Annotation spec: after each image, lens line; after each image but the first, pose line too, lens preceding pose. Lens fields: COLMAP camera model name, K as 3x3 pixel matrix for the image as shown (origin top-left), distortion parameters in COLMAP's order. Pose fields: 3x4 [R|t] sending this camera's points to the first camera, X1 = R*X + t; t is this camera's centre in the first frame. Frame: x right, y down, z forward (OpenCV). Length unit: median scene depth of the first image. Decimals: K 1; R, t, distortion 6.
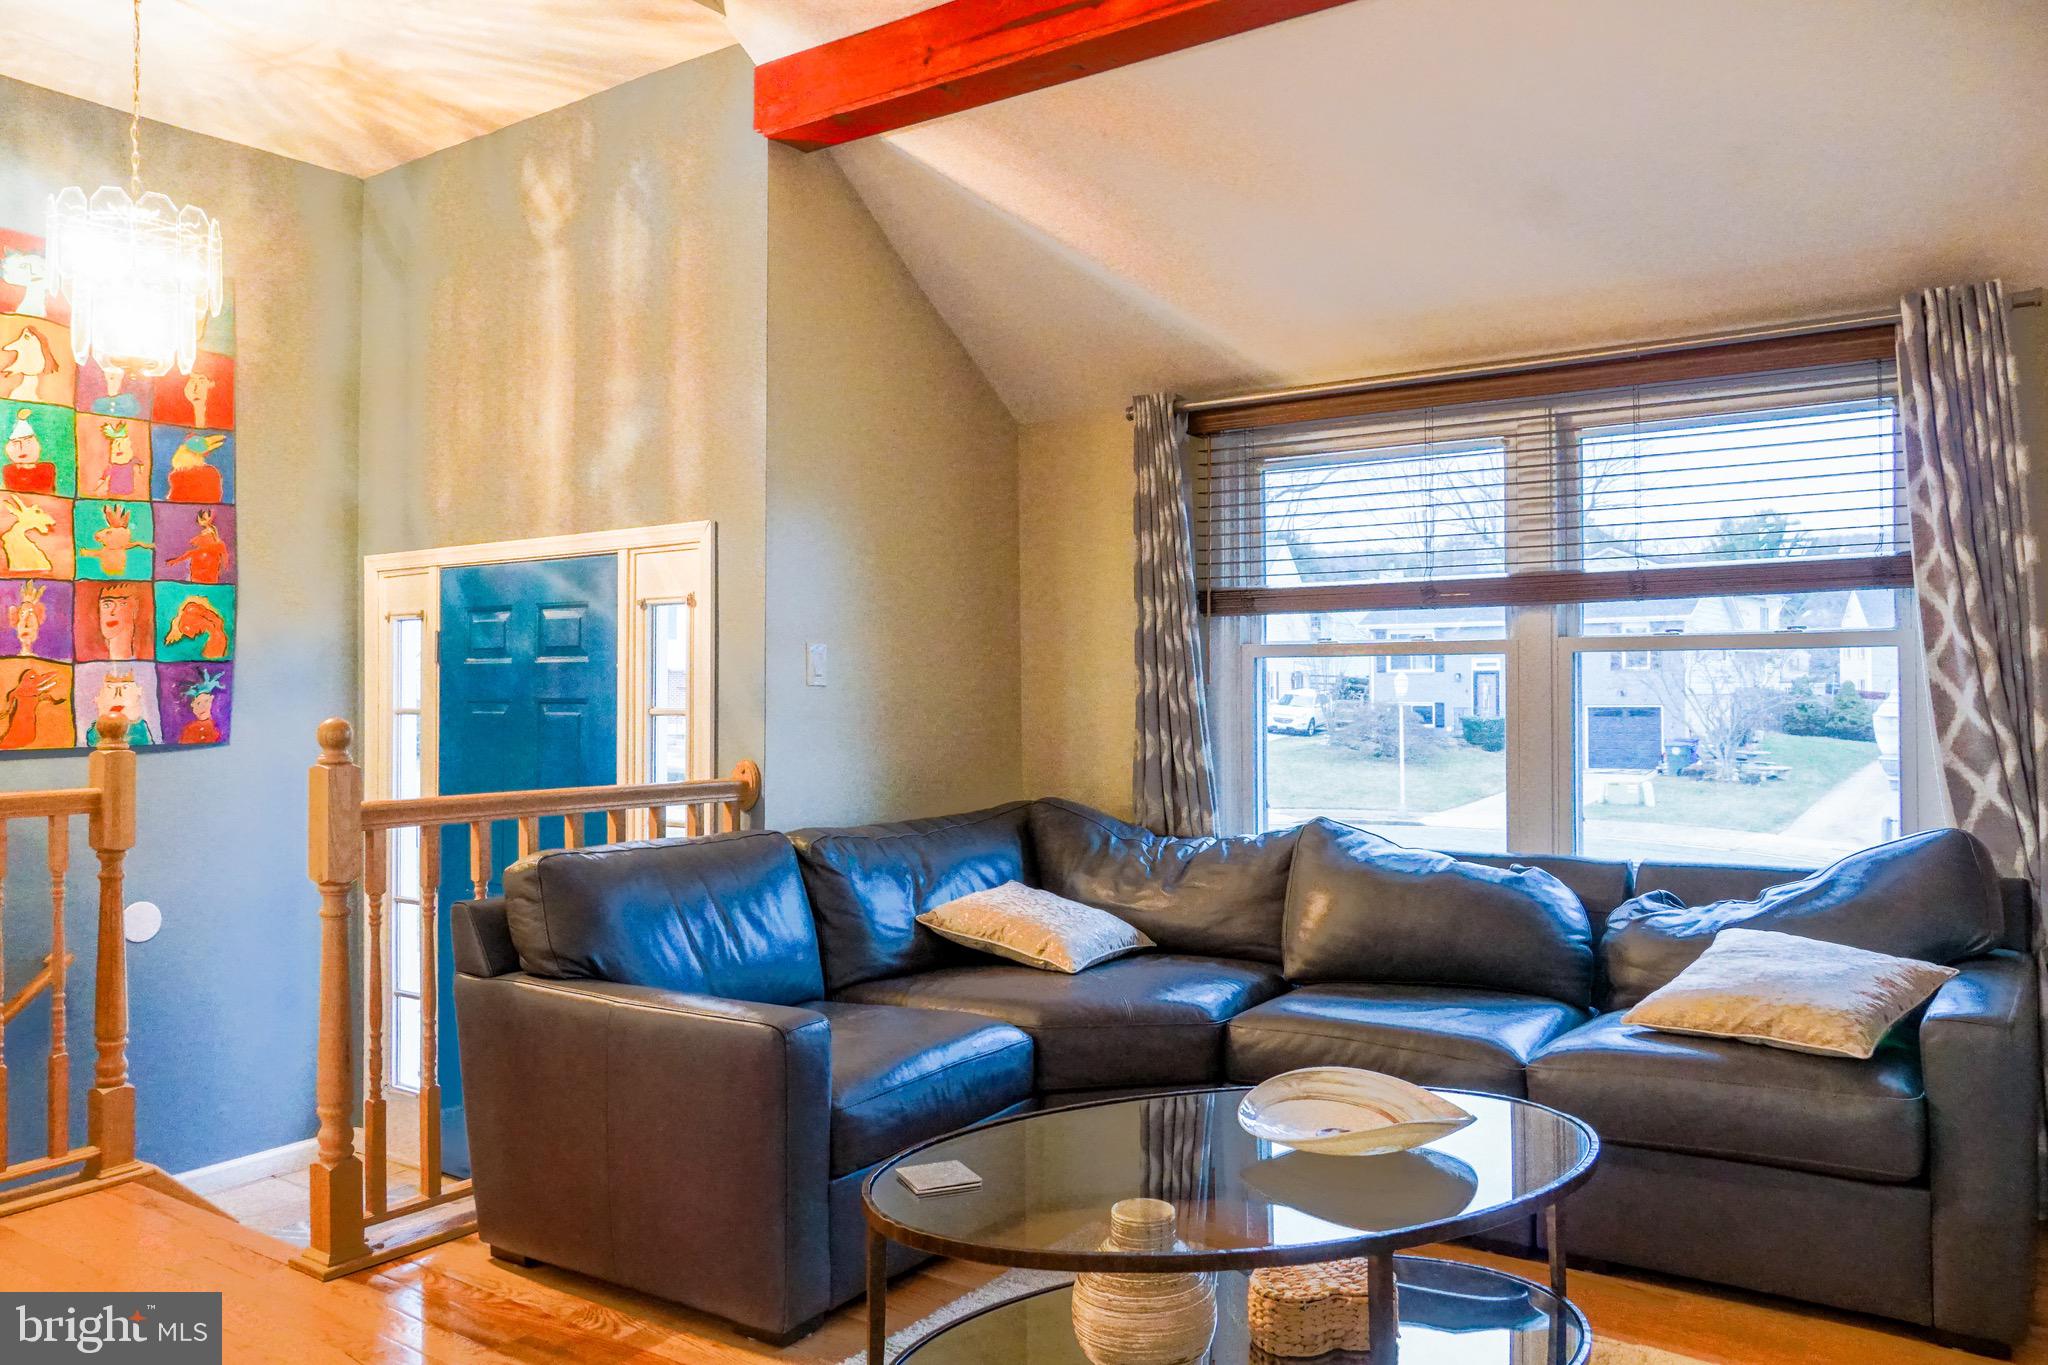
lens RADIAL K [[1535.8, 0, 1022.1], [0, 1535.8, 680.4], [0, 0, 1]] dist [-0.052987, 0.063248]
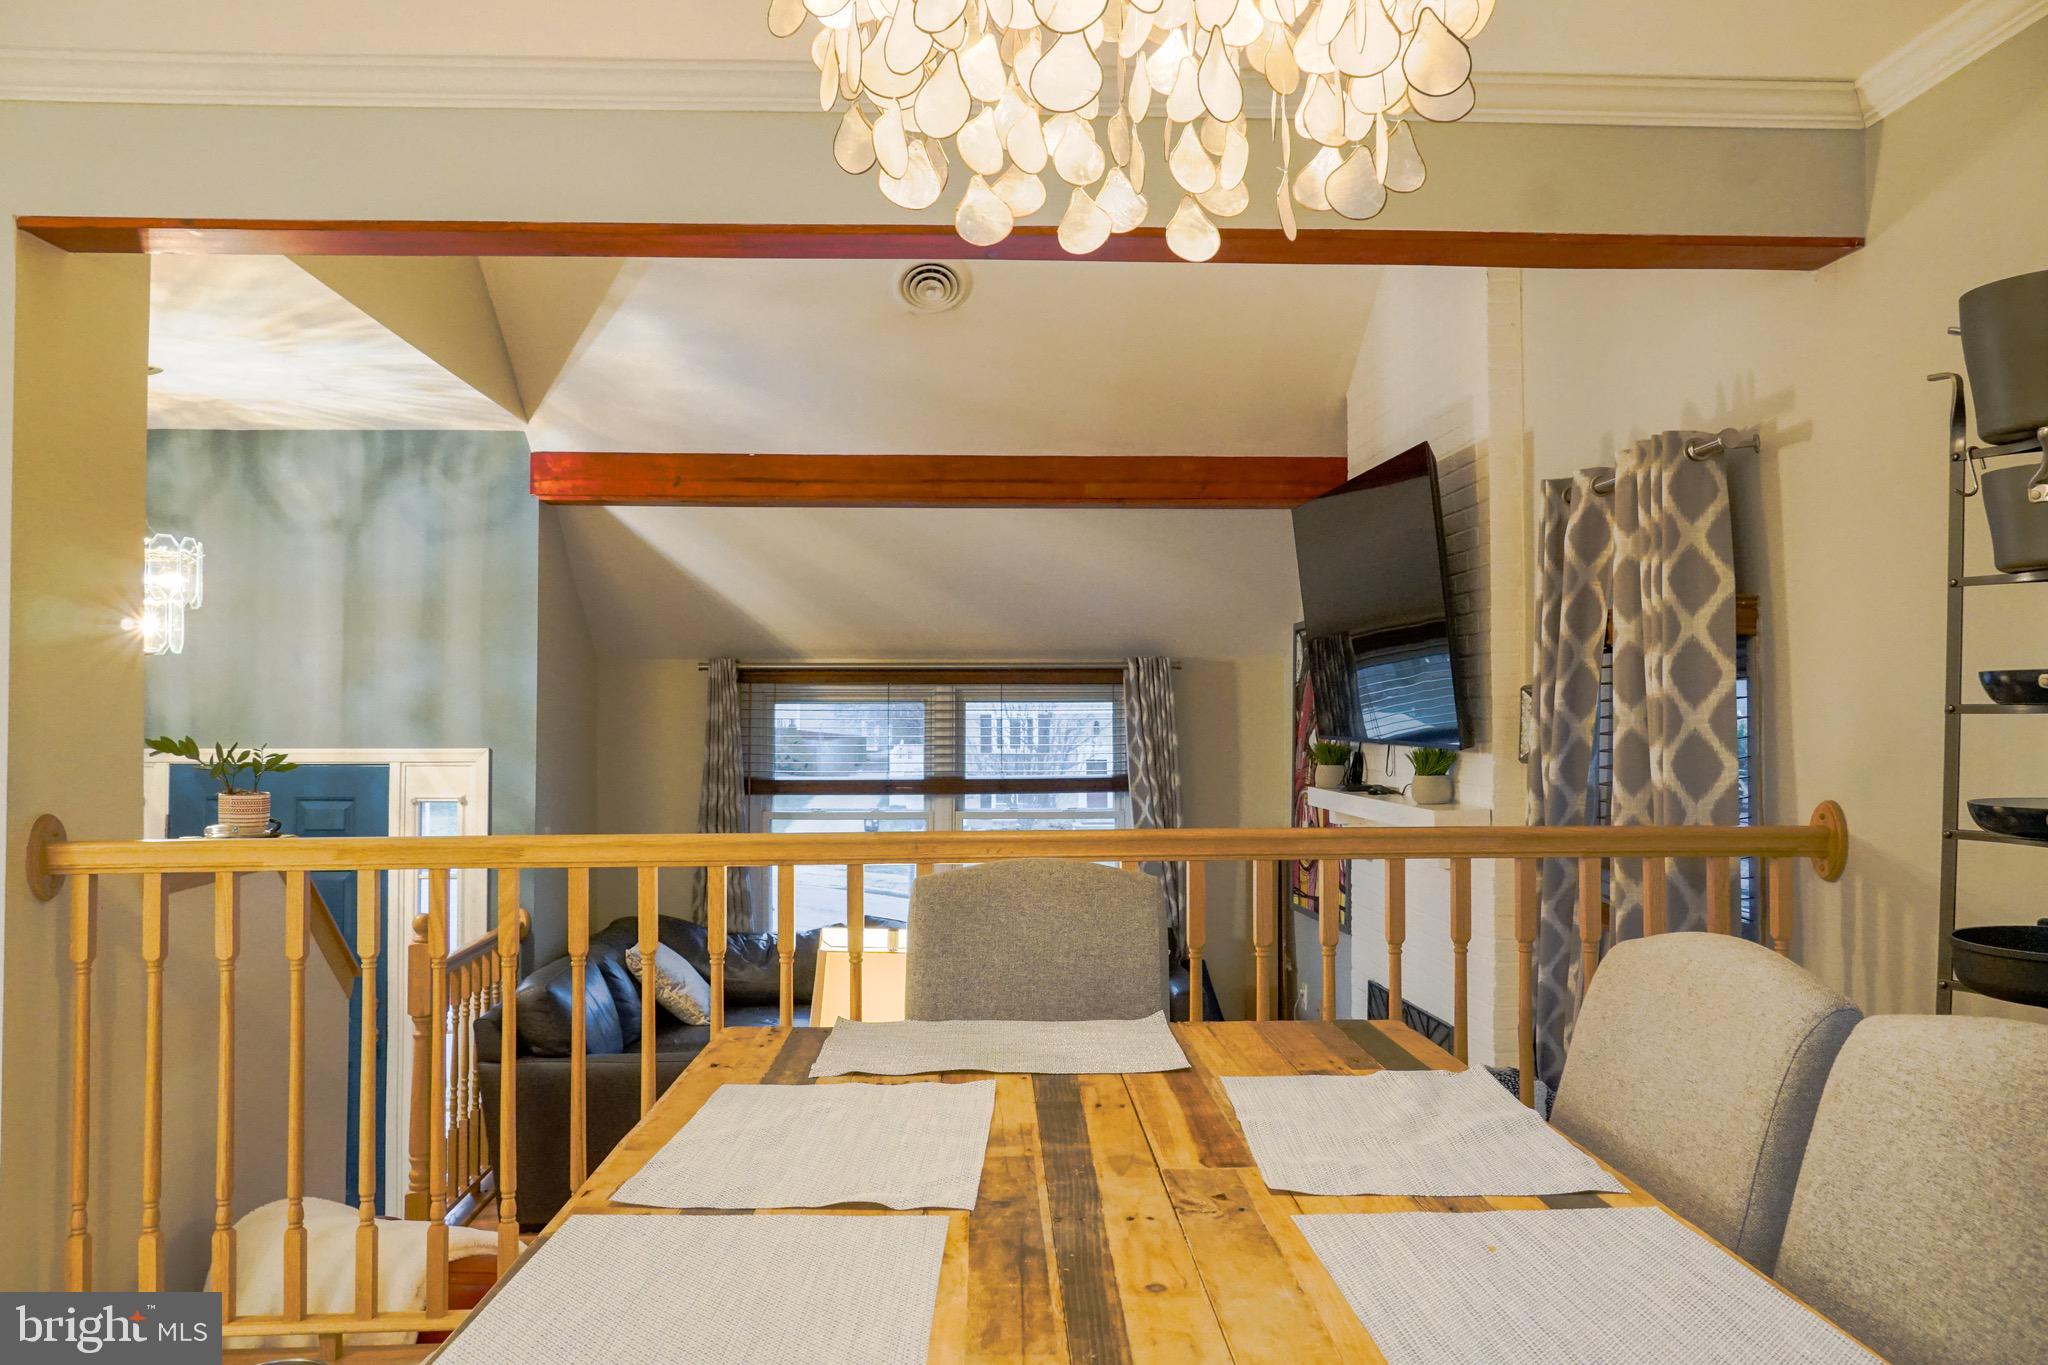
lens RADIAL K [[1545.1, 0, 1028.7], [0, 1545.1, 690.0], [0, 0, 1]] dist [0.002038, 0.003434]
pose [[0.786465, 0.019416, 0.617330, -0.668227], [-0.010924, 0.999787, -0.017528, -0.130853], [-0.617539, 0.007041, 0.786509, -0.472979]]
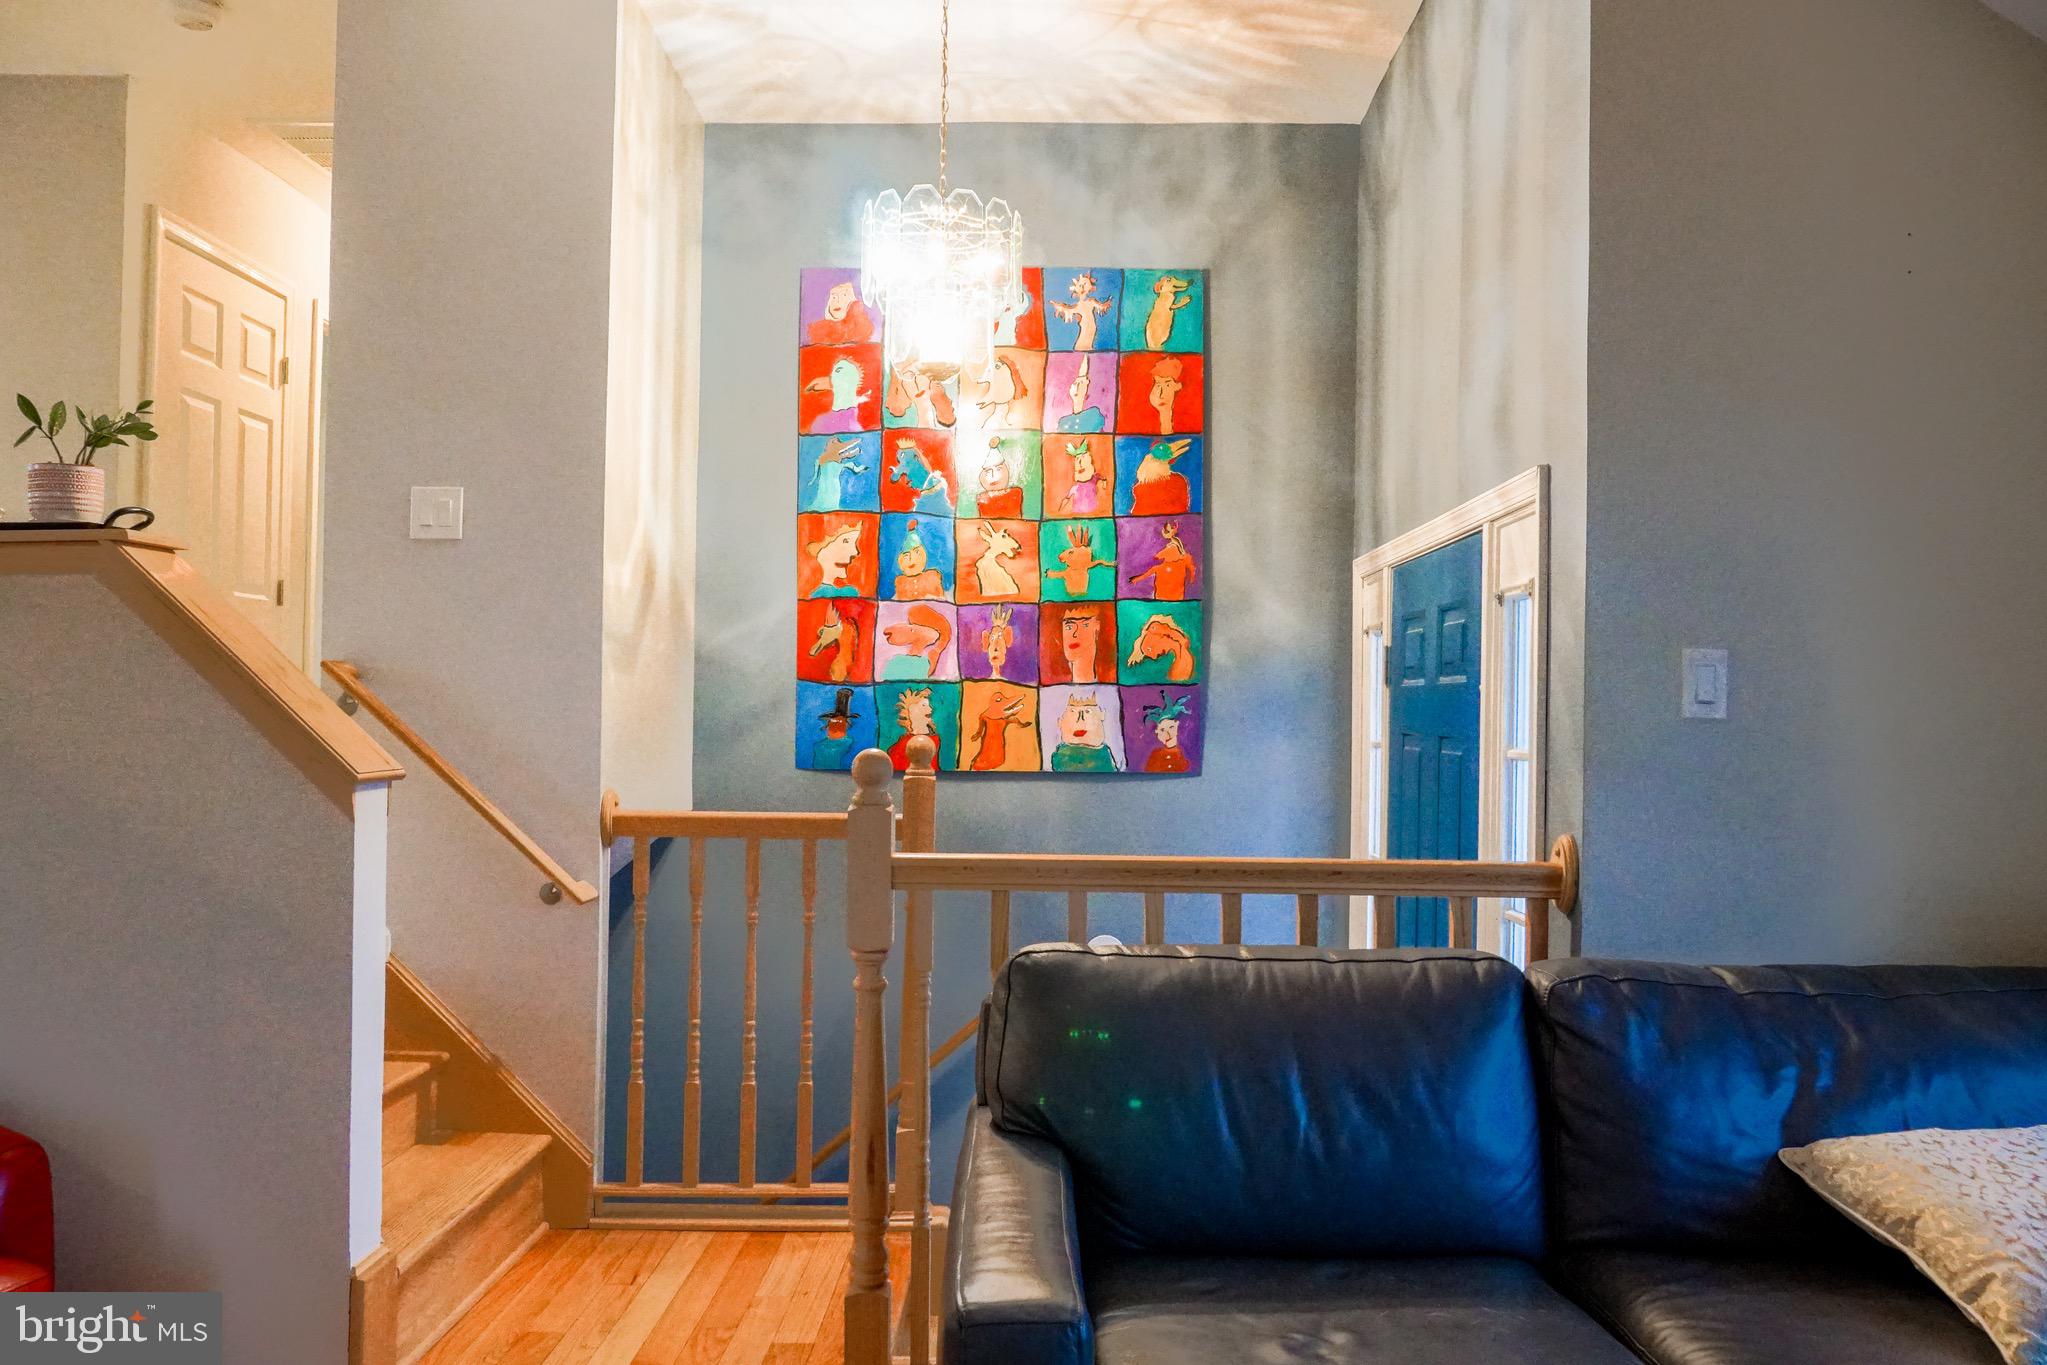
lens RADIAL K [[1535.1, 0, 1023.7], [0, 1535.1, 673.3], [0, 0, 1]] dist [-0.052987, 0.063248]
pose [[0.561200, -0.010359, -0.827615, 0.198020], [-0.012128, 0.999711, -0.020737, 0.001092], [0.827591, 0.021675, 0.560913, 0.427115]]
